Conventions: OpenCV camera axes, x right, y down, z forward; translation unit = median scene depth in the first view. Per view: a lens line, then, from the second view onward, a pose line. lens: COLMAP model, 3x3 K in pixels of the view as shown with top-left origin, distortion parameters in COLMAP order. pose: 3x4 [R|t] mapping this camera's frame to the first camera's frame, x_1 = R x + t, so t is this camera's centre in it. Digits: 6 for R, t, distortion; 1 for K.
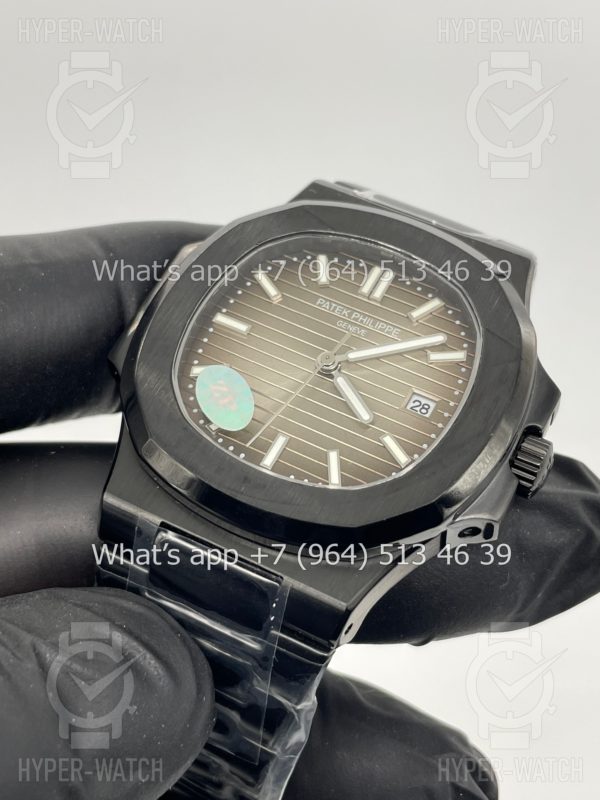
lens RADIAL K [[1186.6, 0, 300.0], [0, 1186.6, 400.0], [0, 0, 1]] dist [0.013819, 0.040027]
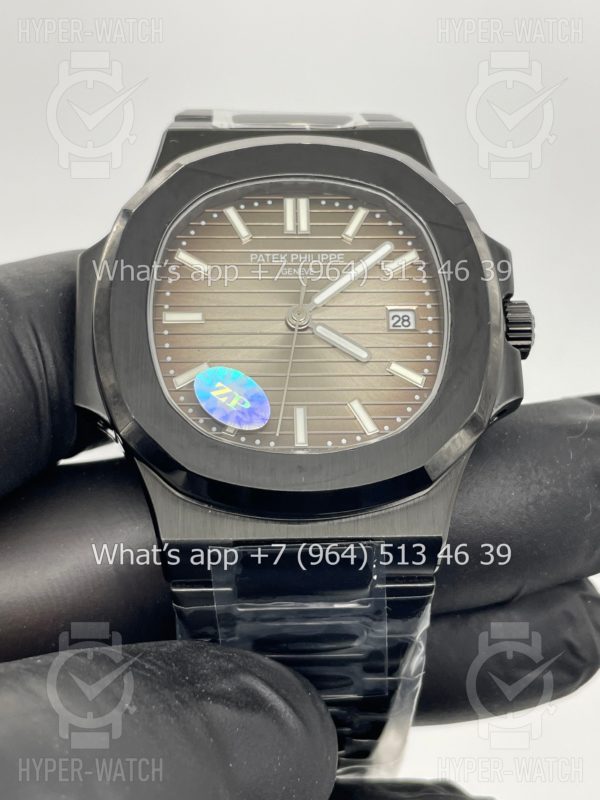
lens RADIAL K [[1186.6, 0, 300.0], [0, 1186.6, 400.0], [0, 0, 1]] dist [0.013819, 0.040027]
pose [[0.868240, -0.431331, 0.245180, -0.244828], [0.368726, 0.891611, 0.262813, -0.226975], [-0.331965, -0.137781, 0.933175, 0.079514]]
